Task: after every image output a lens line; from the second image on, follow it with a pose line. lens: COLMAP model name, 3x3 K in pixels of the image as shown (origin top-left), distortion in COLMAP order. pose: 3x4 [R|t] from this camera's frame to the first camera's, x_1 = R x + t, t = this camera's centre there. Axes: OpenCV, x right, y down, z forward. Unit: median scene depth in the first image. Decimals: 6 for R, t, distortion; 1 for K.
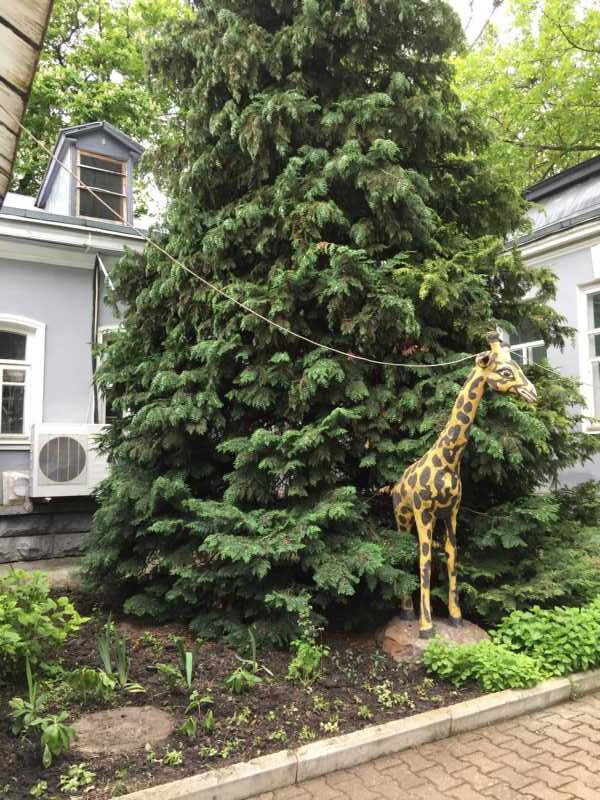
lens RADIAL K [[671.7, 0, 306.5], [0, 671.7, 382.3], [0, 0, 1]] dist [0.080599, -0.113308]
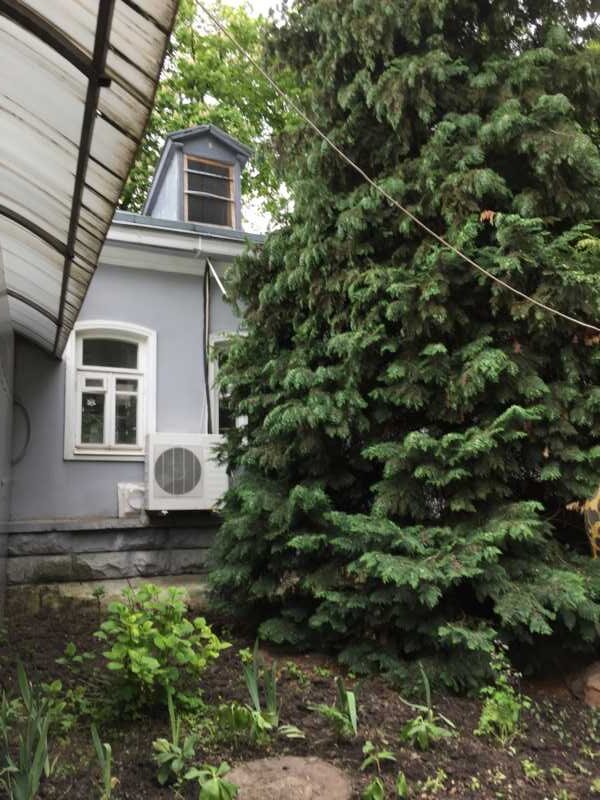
lens RADIAL K [[671.7, 0, 296.4], [0, 671.7, 410.8], [0, 0, 1]] dist [0.080599, -0.113308]
pose [[0.990871, 0.001631, -0.134803, -0.097703], [-0.001173, 0.999993, 0.003479, 0.038044], [0.134807, -0.003290, 0.990866, 0.127838]]
